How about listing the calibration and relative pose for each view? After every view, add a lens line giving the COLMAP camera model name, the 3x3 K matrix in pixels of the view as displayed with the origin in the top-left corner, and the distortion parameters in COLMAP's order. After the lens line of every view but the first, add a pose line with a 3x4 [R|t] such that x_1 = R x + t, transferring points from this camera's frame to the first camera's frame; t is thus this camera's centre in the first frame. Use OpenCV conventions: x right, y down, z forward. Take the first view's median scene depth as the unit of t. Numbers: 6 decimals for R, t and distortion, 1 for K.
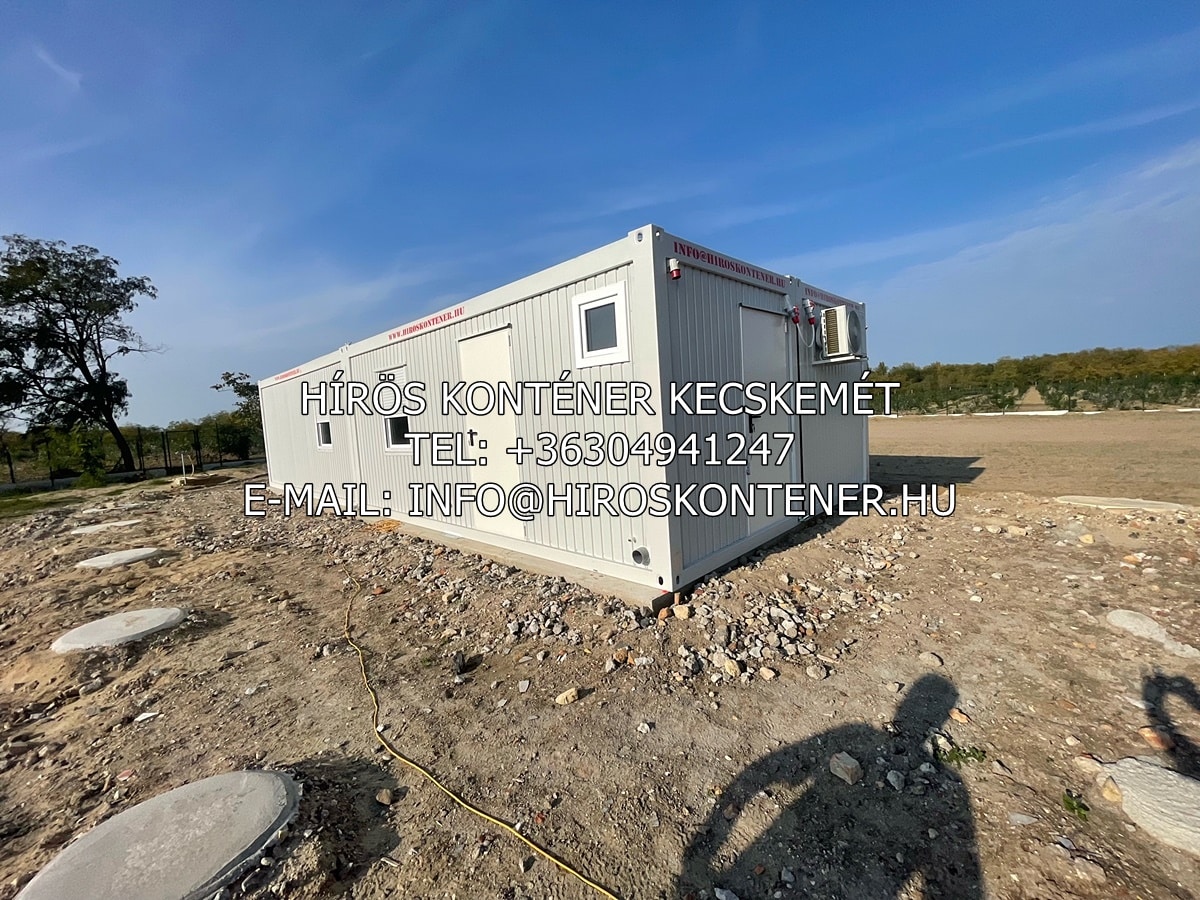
lens RADIAL K [[480.4, 0, 600.0], [0, 480.4, 450.0], [0, 0, 1]] dist [0.004236, 0.000279]
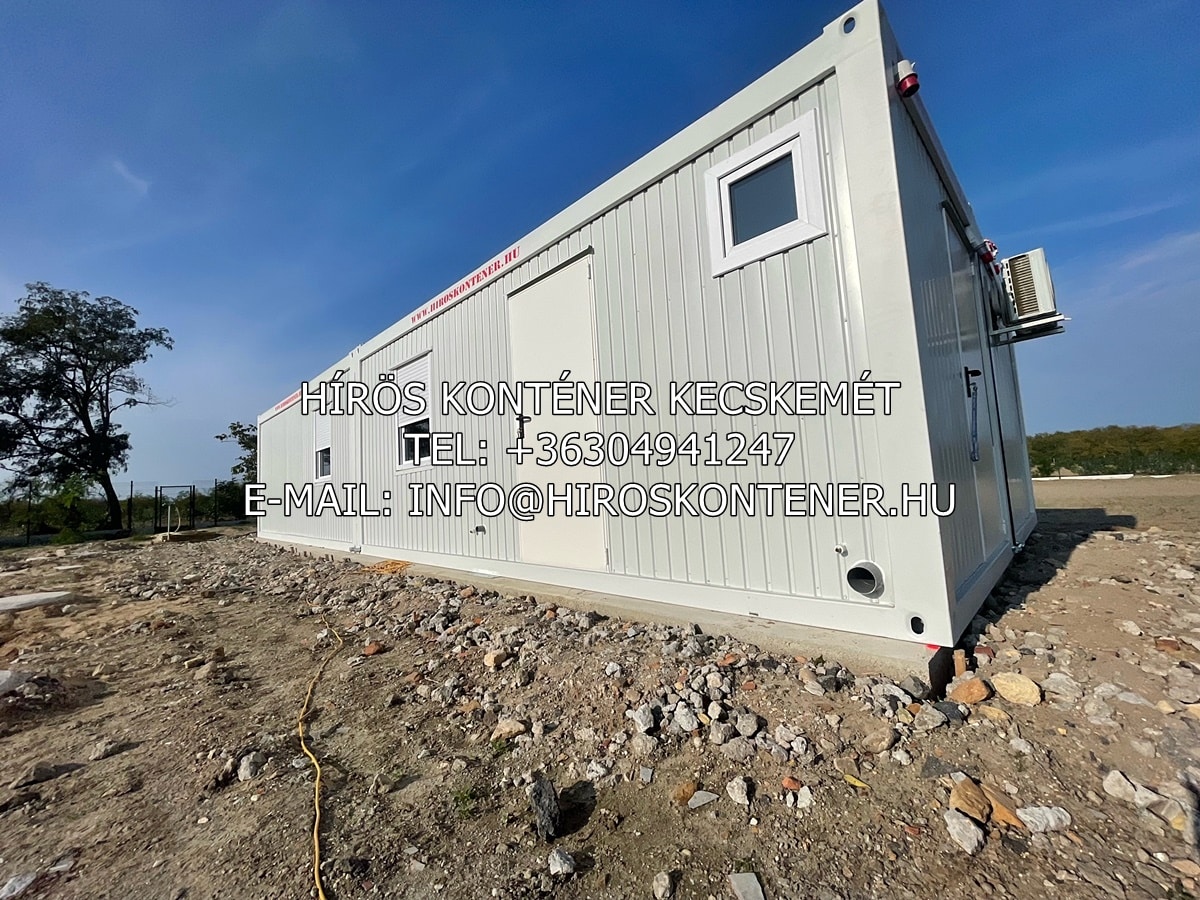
lens RADIAL K [[482.5, 0, 600.0], [0, 482.5, 450.0], [0, 0, 1]] dist [0.000146, 0.000716]
pose [[0.999826, 0.004443, -0.018144, -0.179433], [-0.007239, 0.987552, -0.157125, 0.149837], [0.017221, 0.157229, 0.987412, 0.400174]]
